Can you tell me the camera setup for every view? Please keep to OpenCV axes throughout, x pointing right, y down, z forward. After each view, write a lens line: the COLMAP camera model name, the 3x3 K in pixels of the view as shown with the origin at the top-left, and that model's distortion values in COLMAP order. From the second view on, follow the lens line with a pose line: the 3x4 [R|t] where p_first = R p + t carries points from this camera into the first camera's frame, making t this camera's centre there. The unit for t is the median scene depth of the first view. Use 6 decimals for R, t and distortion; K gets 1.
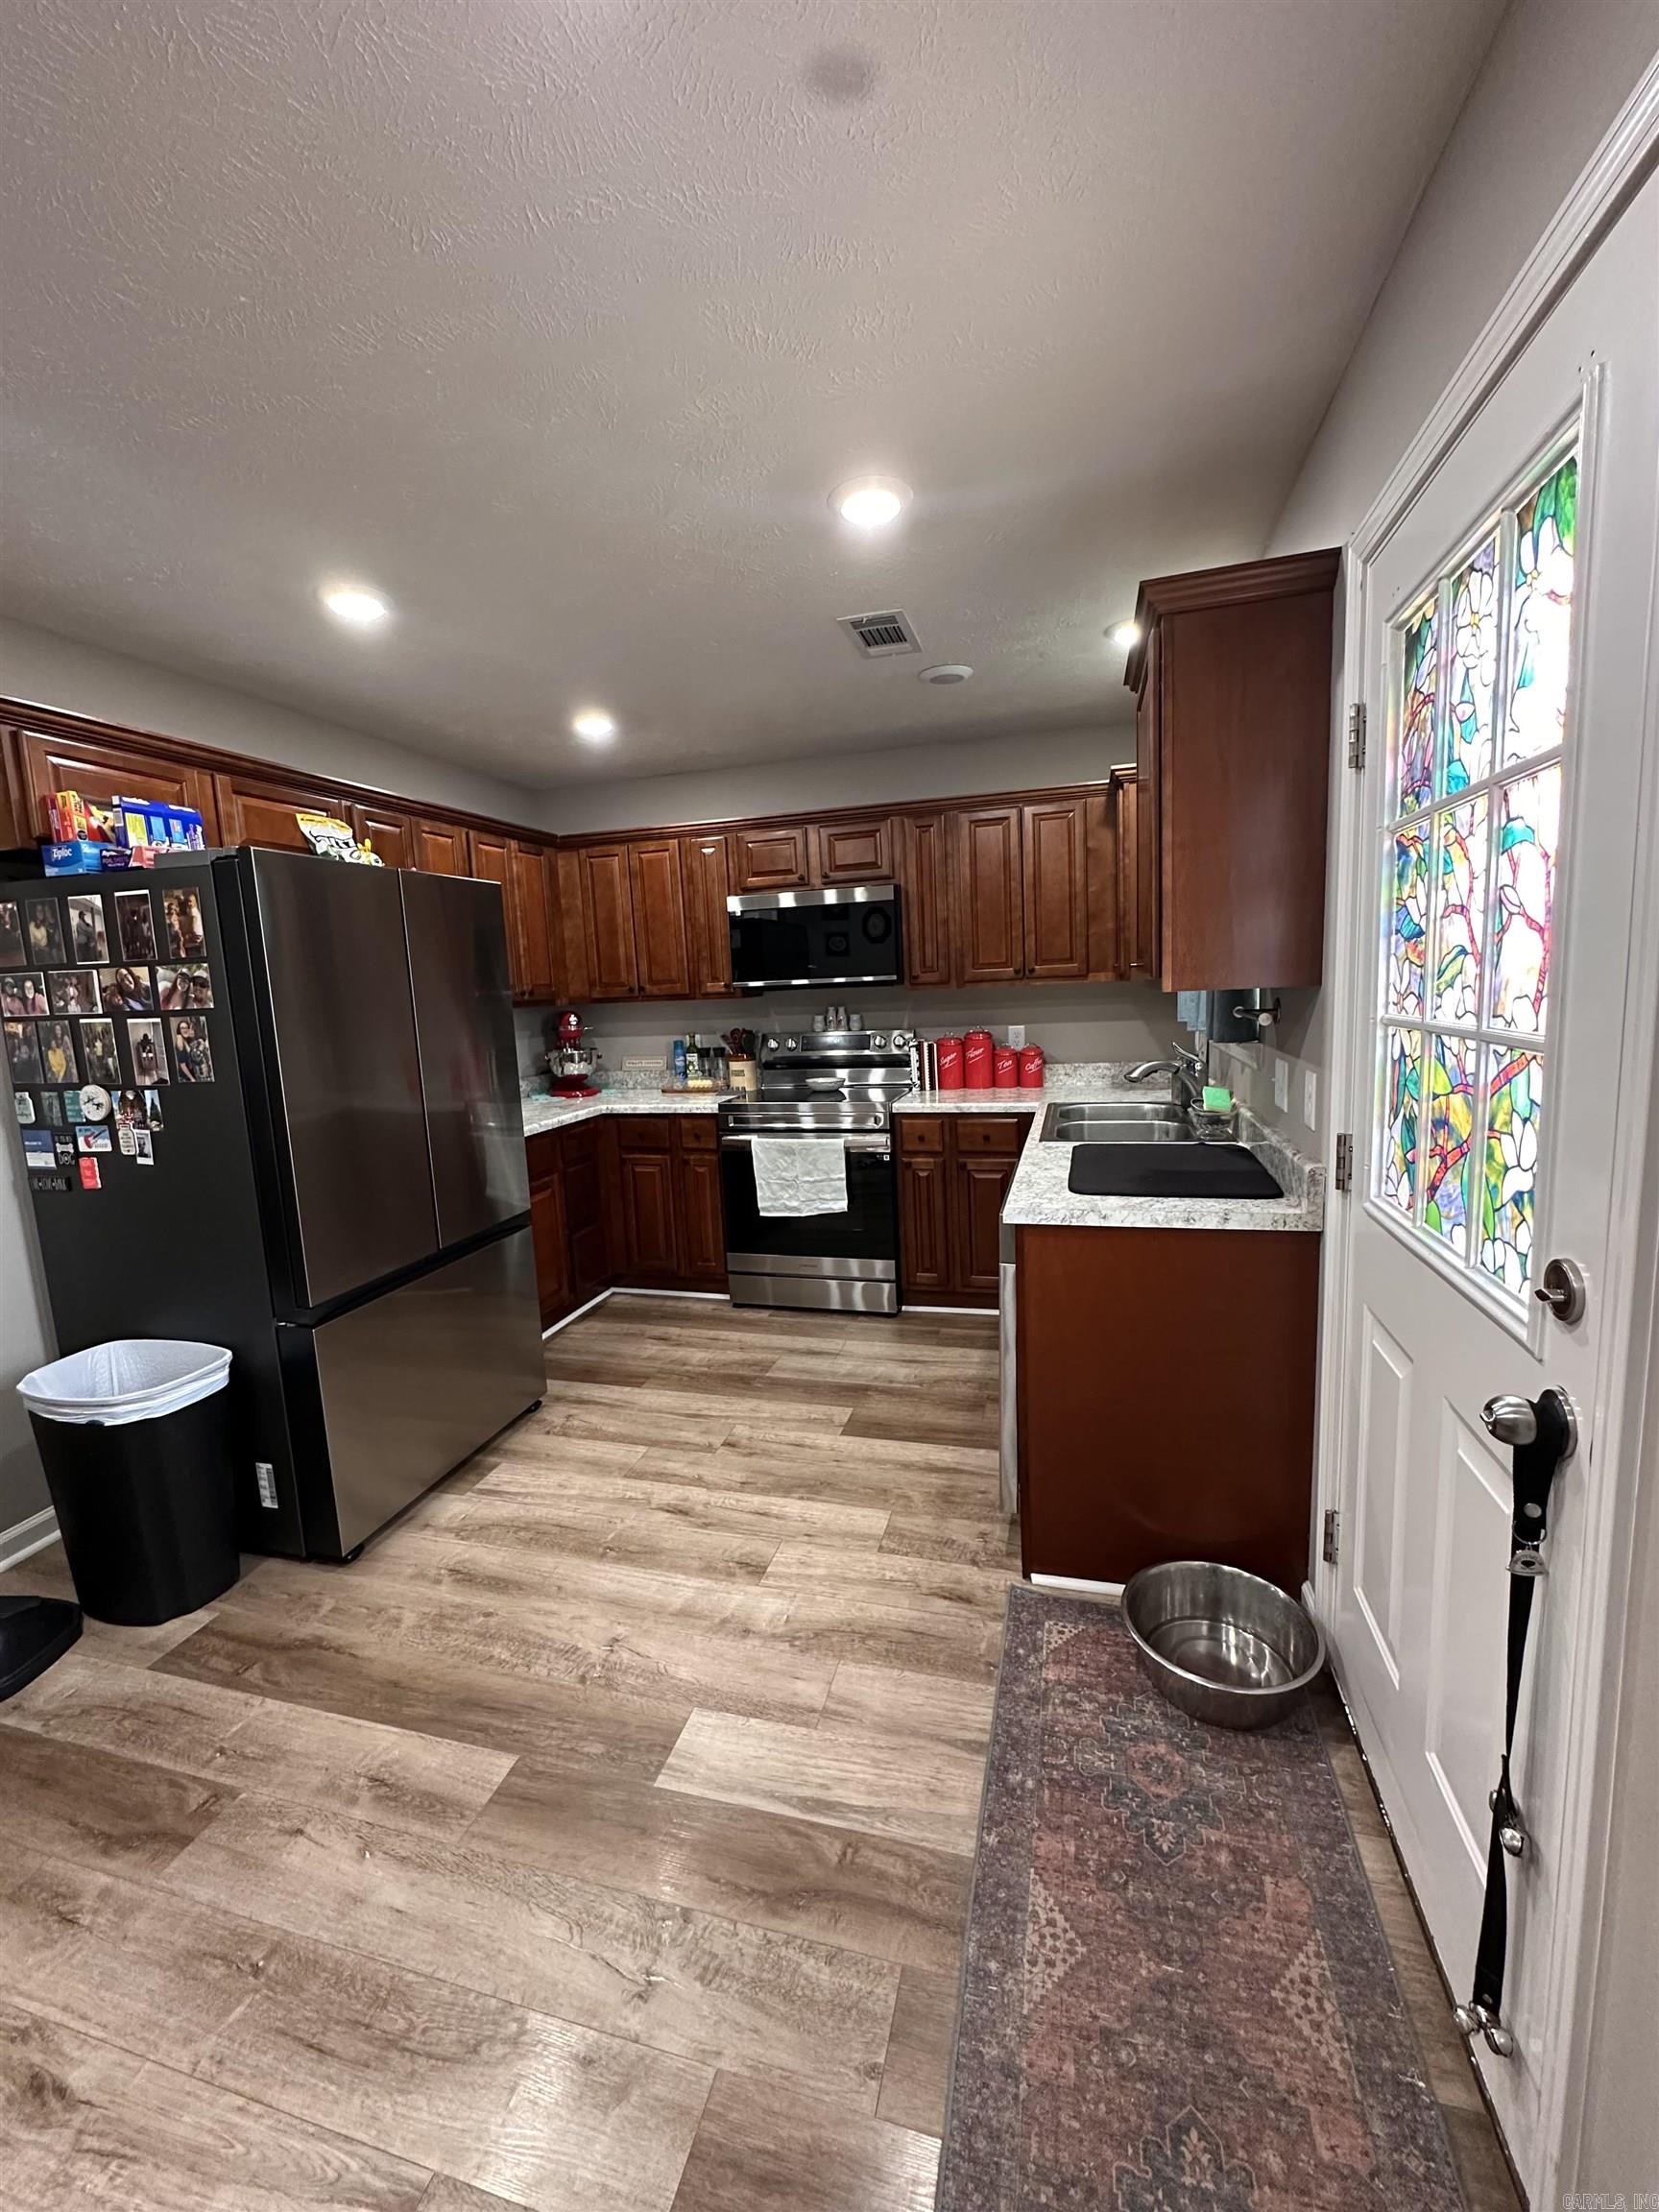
lens RADIAL K [[883.8, 0, 834.2], [0, 883.8, 1103.6], [0, 0, 1]] dist [-0.003187, 0.000316]
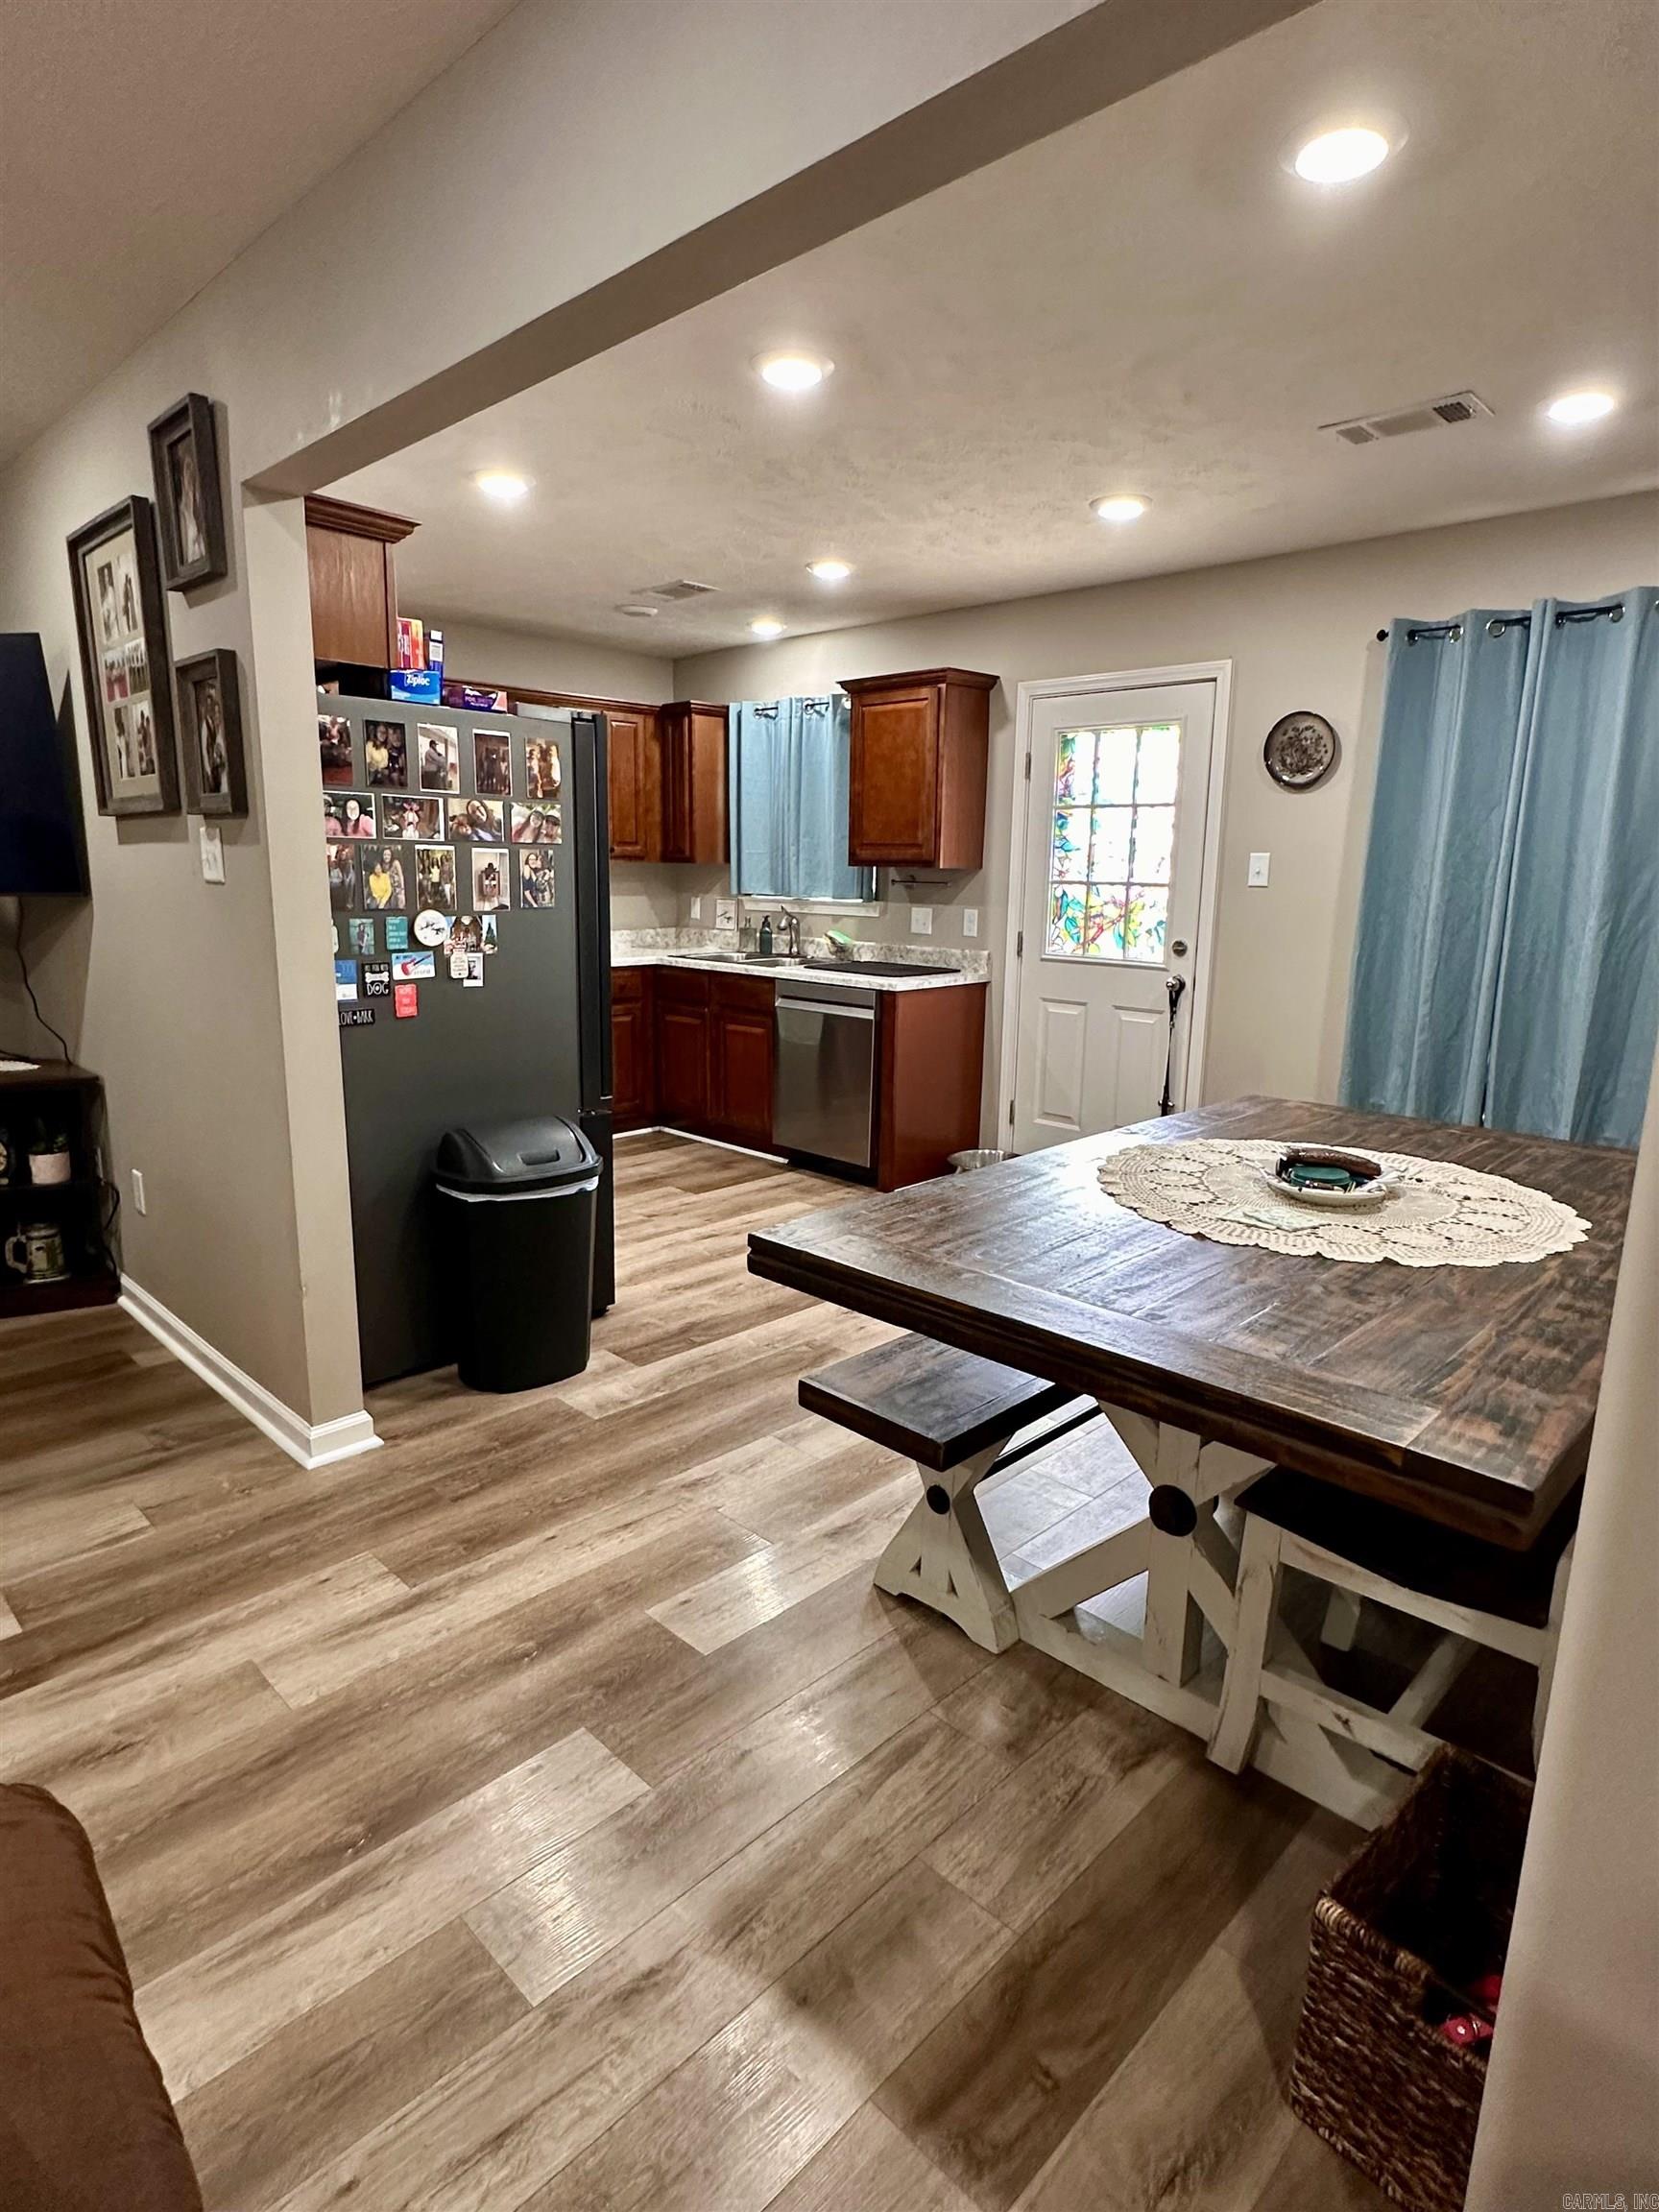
lens RADIAL K [[1201.7, 0, 829.5], [0, 1201.7, 1106.0], [0, 0, 1]] dist [-0.018635, -0.000356]
pose [[0.478756, -0.122977, 0.869292, -1.907030], [0.083640, 0.992026, 0.094276, 0.115097], [-0.873955, 0.027573, 0.485224, -0.080290]]
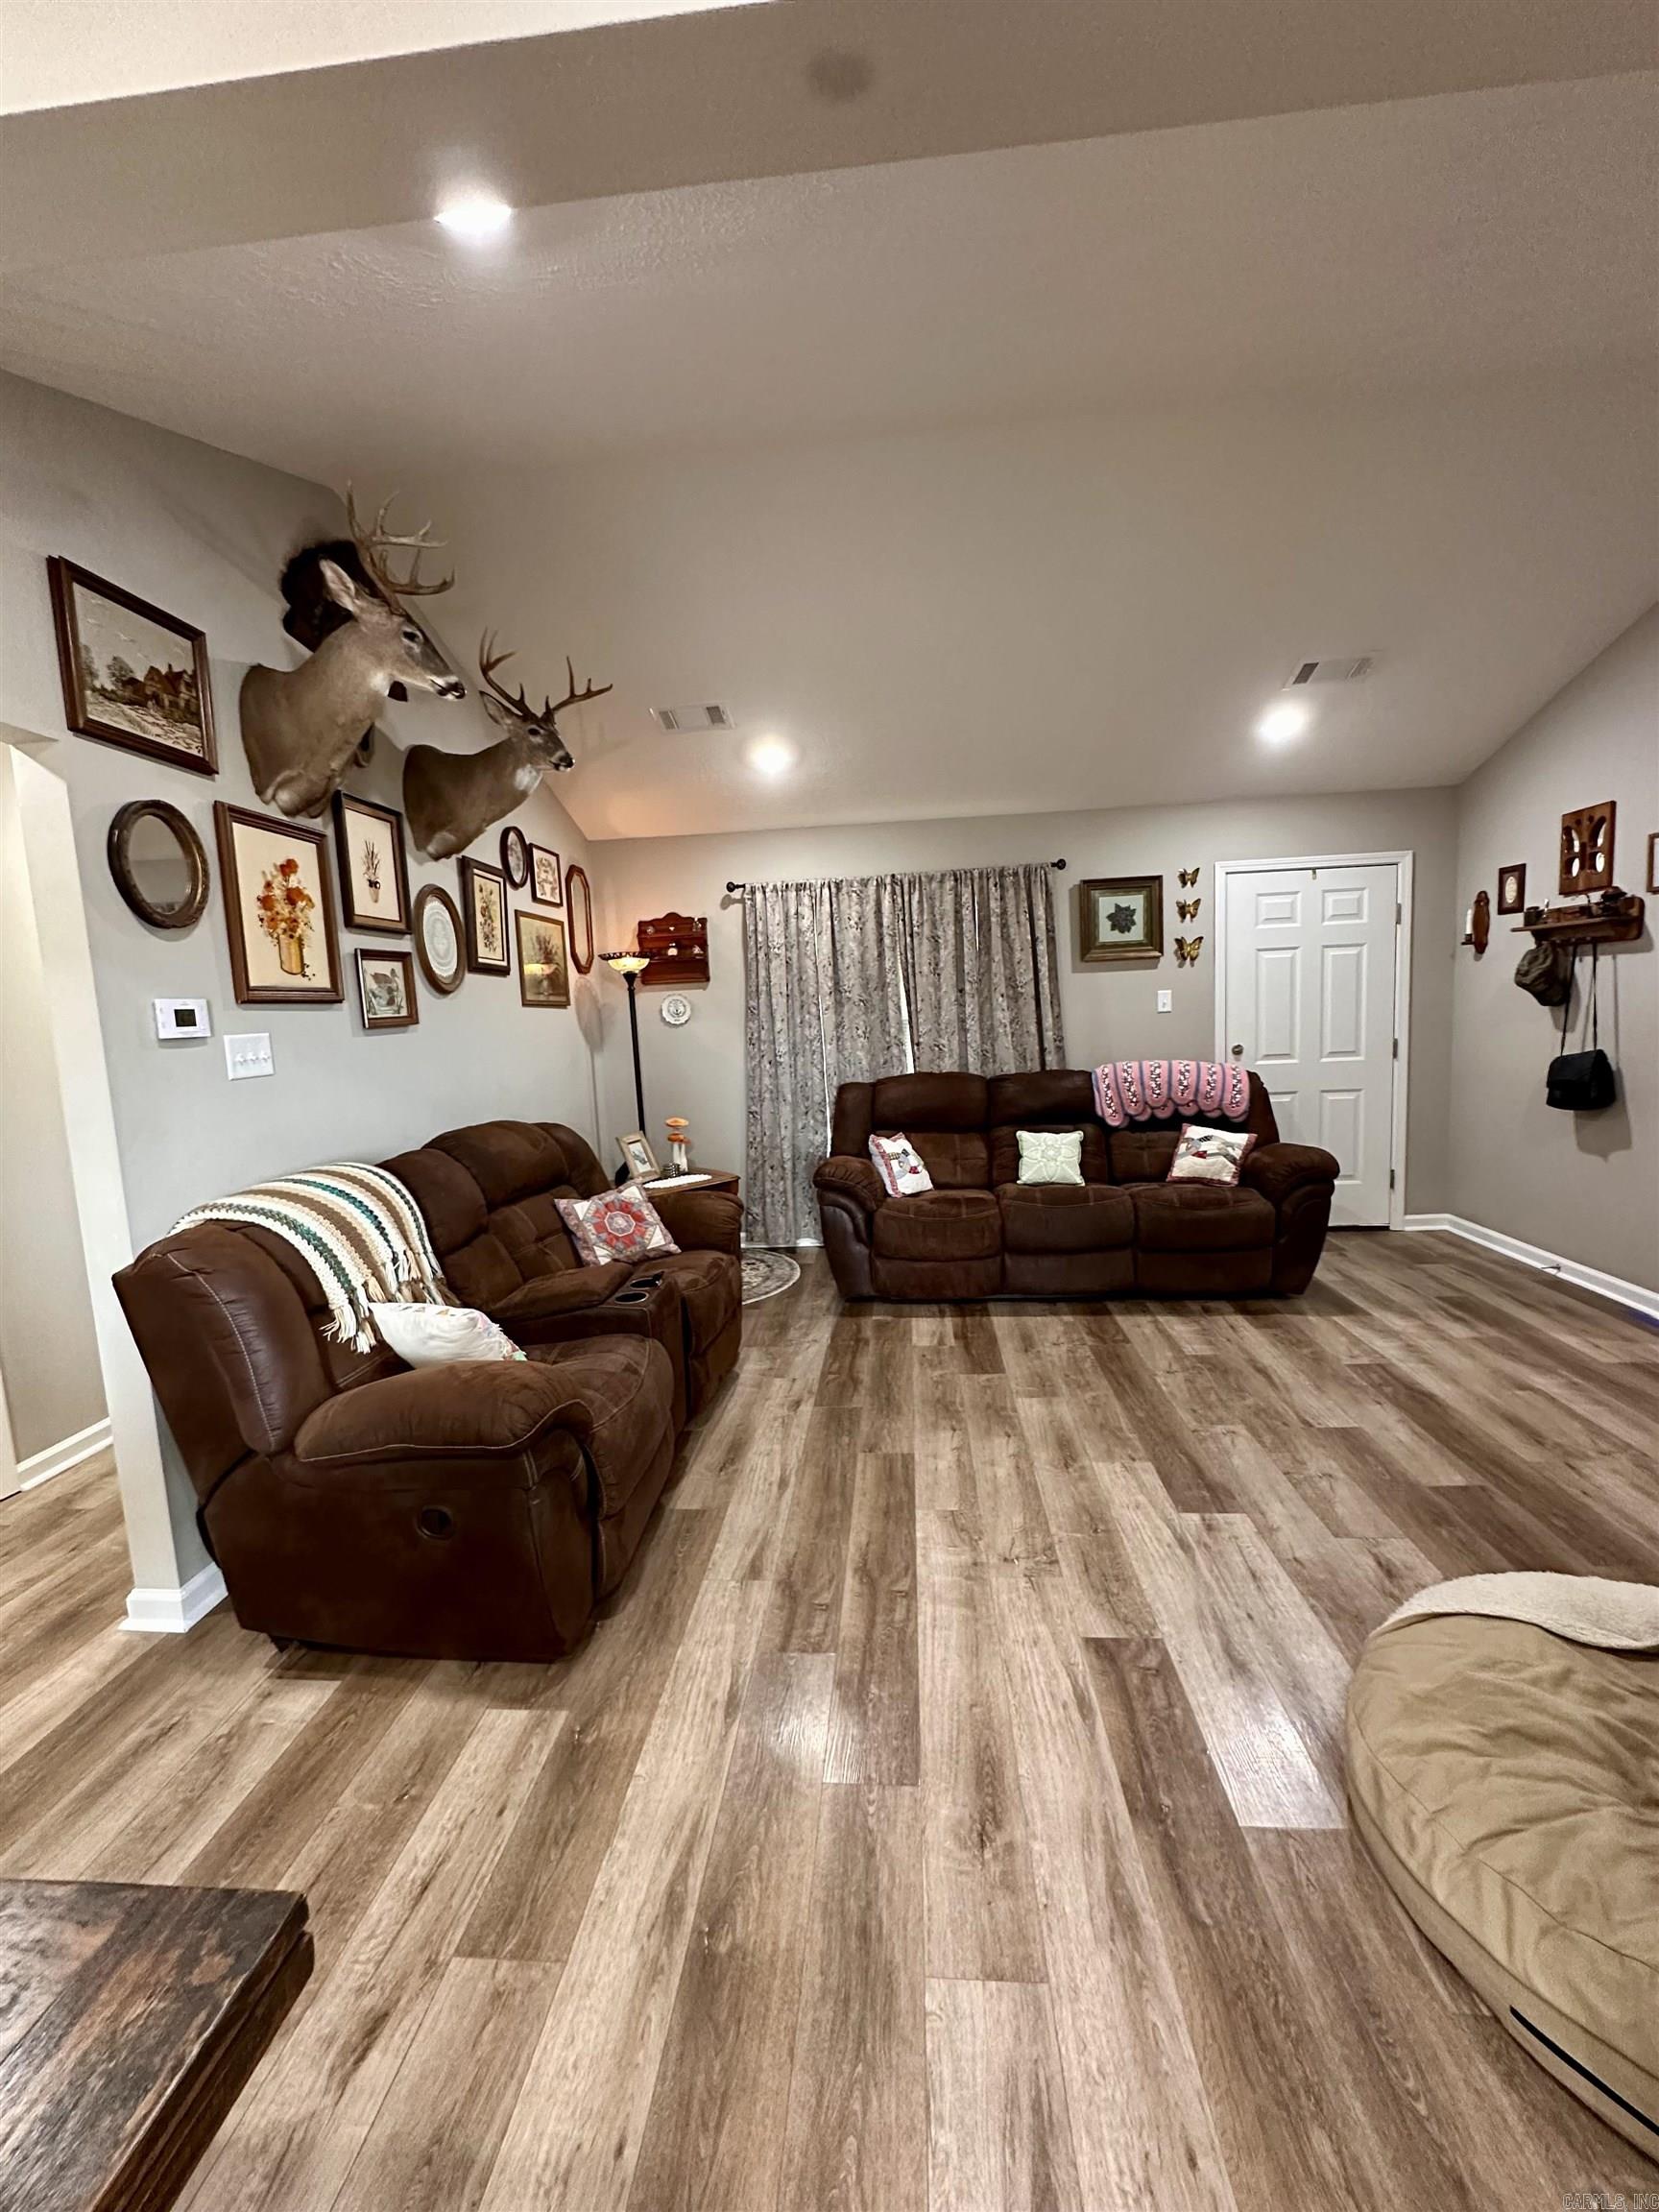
lens RADIAL K [[883.8, 0, 834.2], [0, 883.8, 1103.6], [0, 0, 1]] dist [-0.003187, 0.000316]
pose [[0.196374, 0.140703, -0.970381, -0.865666], [-0.097022, 0.987582, 0.123563, -0.038938], [0.975717, 0.069884, 0.207586, 0.511576]]
